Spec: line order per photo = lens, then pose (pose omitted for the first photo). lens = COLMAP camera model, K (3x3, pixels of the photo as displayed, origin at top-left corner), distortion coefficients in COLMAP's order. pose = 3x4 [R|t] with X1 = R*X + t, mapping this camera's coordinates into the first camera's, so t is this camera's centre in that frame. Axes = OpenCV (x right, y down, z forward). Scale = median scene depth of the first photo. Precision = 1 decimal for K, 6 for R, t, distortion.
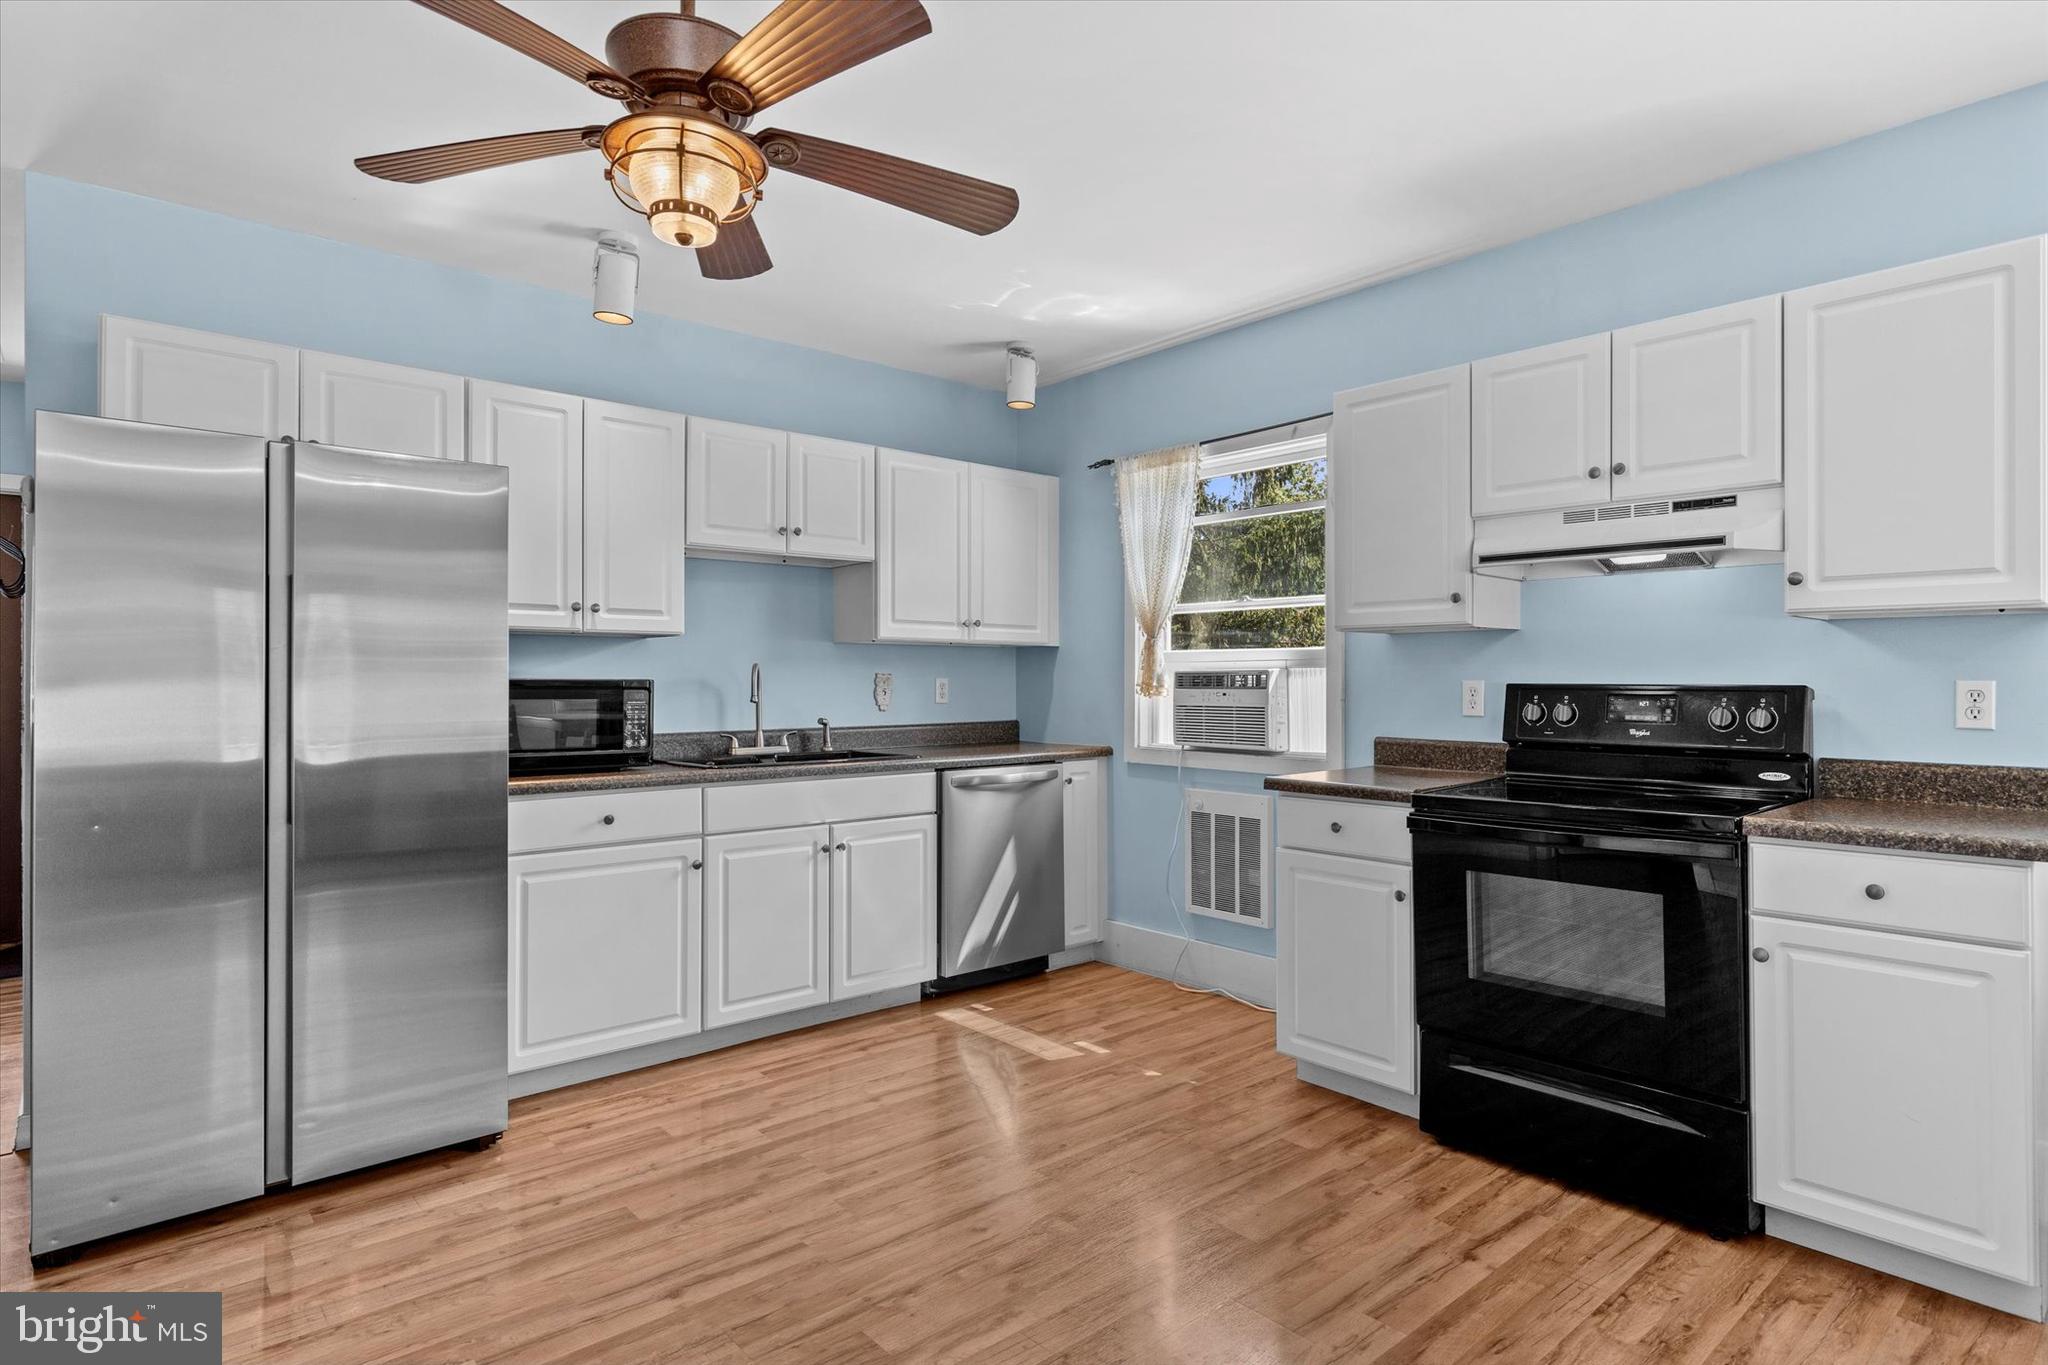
lens RADIAL K [[1080.2, 0, 1014.7], [0, 1080.2, 670.8], [0, 0, 1]] dist [0.011012, -0.003405]
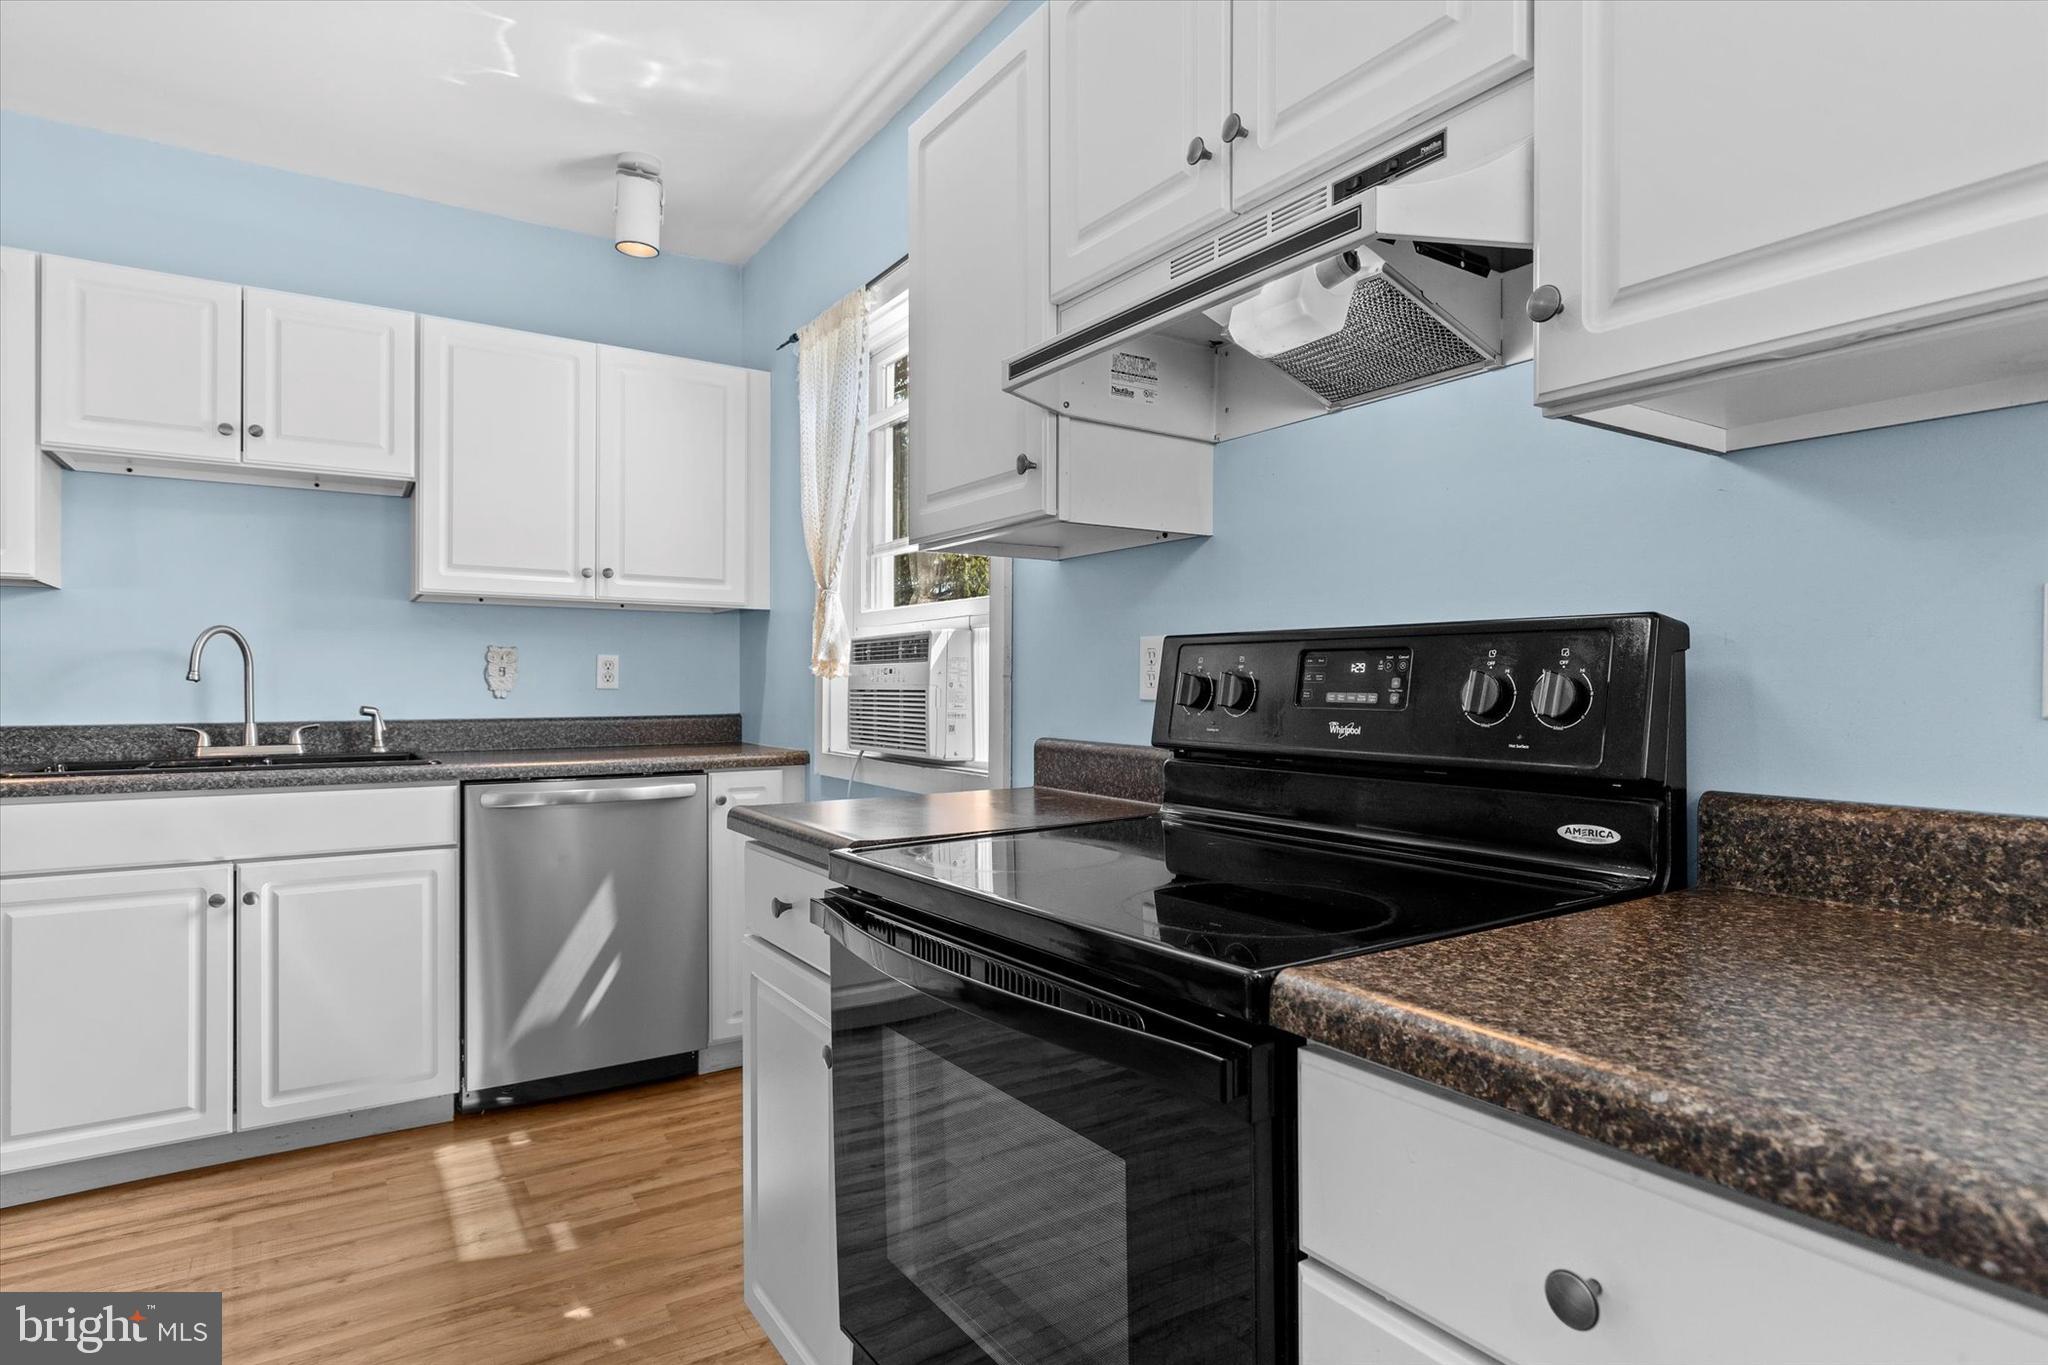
lens RADIAL K [[1080.2, 0, 1026.8], [0, 1080.2, 683.7], [0, 0, 1]] dist [0.011012, -0.003405]
pose [[0.990376, 0.001628, -0.138392, 0.375451], [-0.000575, 0.999971, 0.007647, 0.025209], [0.138401, -0.007493, 0.990348, 0.385545]]
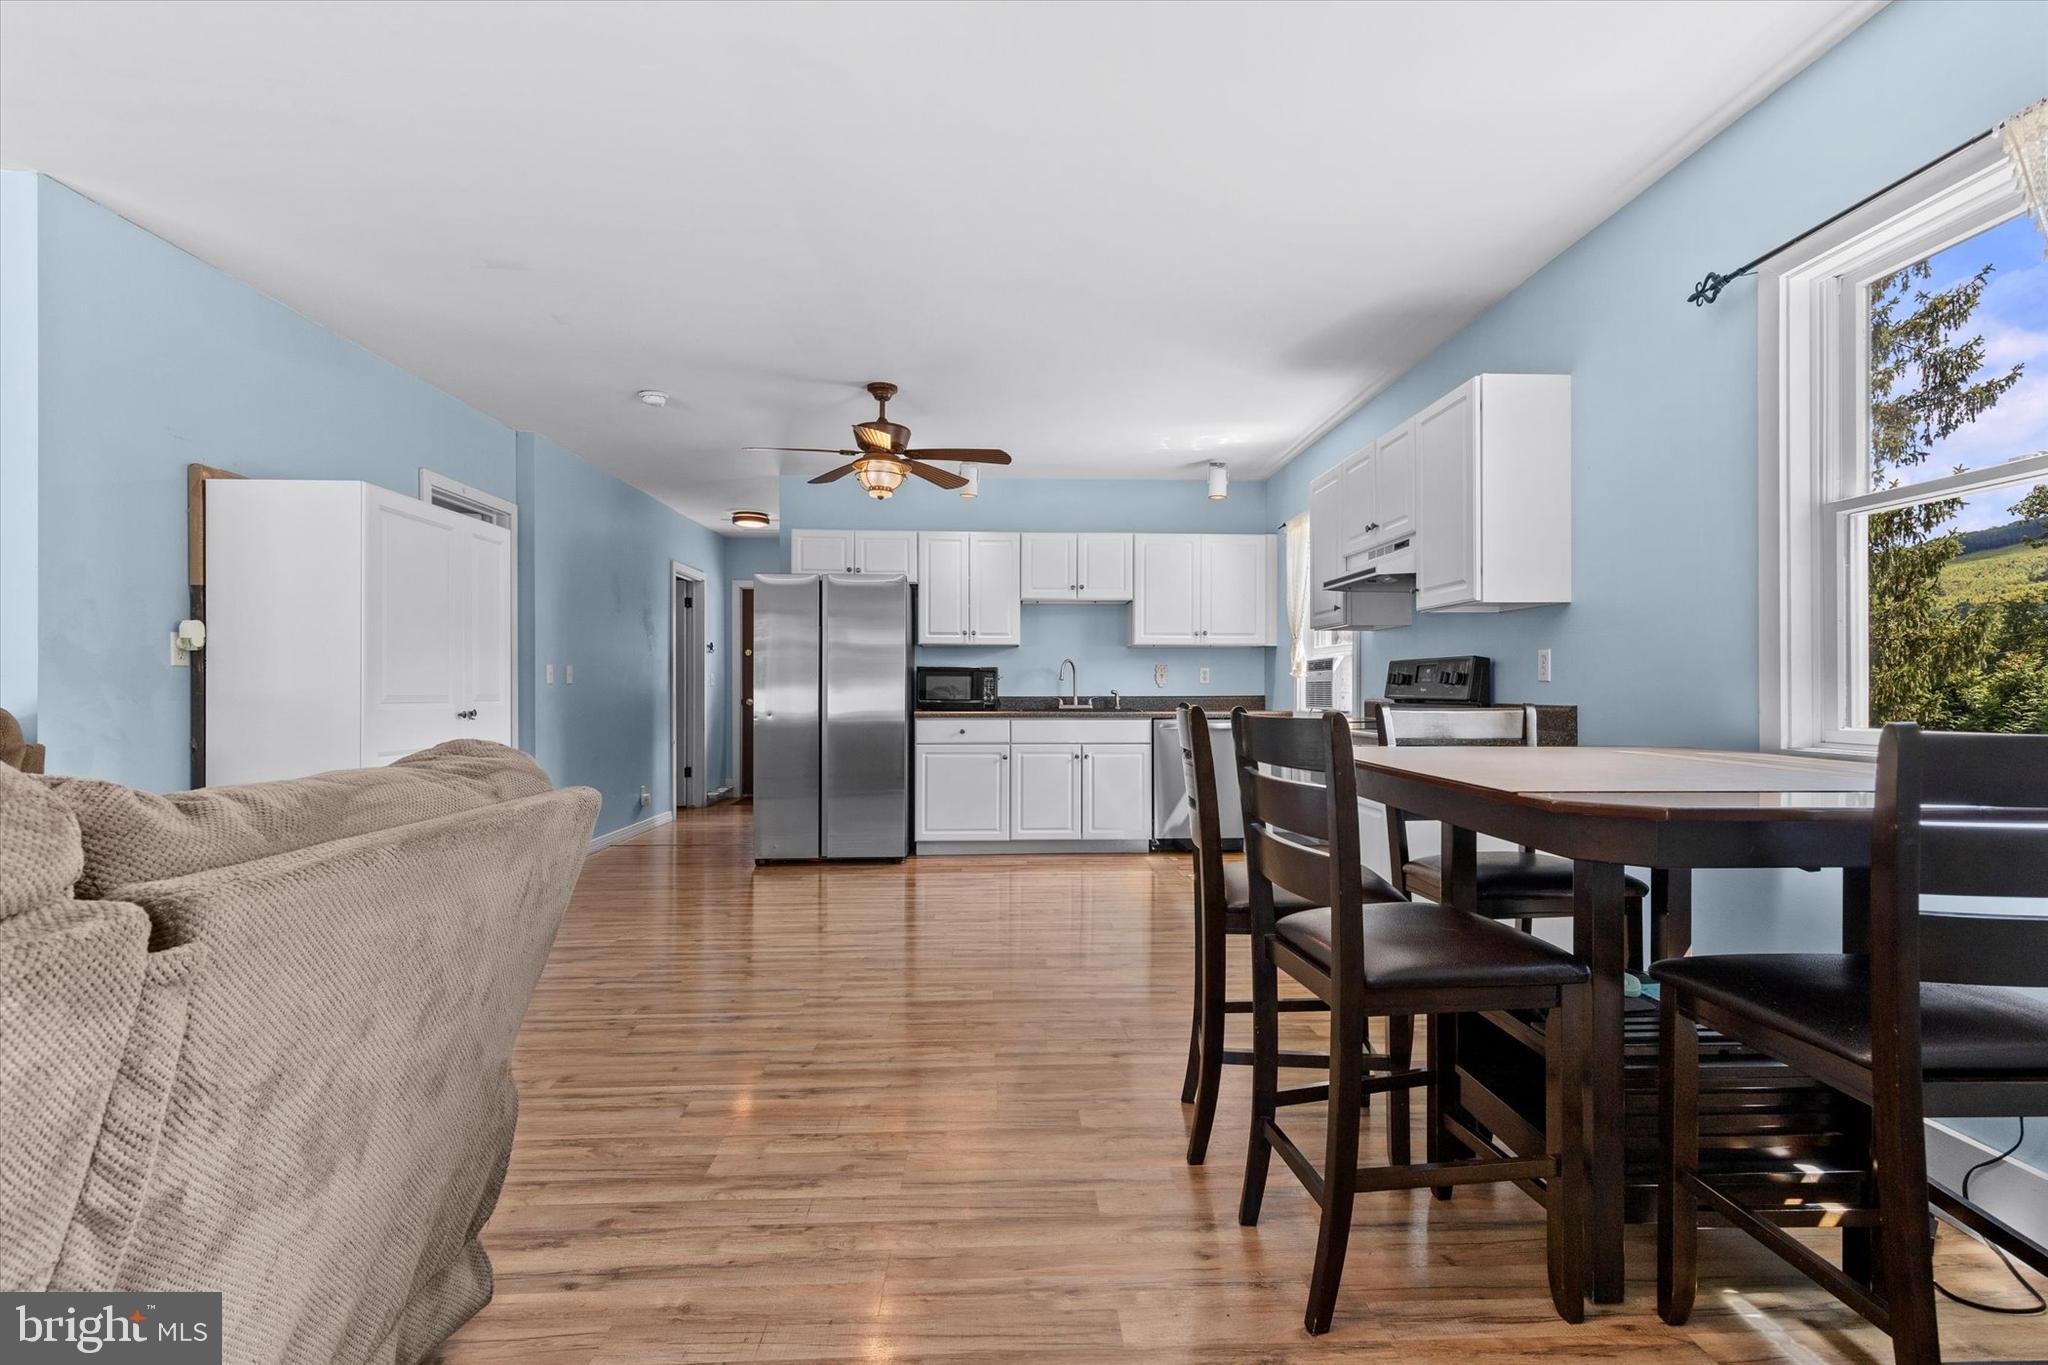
lens RADIAL K [[940.1, 0, 1027.3], [0, 940.1, 686.0], [0, 0, 1]] dist [0.013870, -0.000154]
pose [[0.778135, -0.001521, -0.628096, 0.729671], [0.004196, 0.999987, 0.002776, 0.034305], [0.628083, -0.004795, 0.778131, -0.303411]]
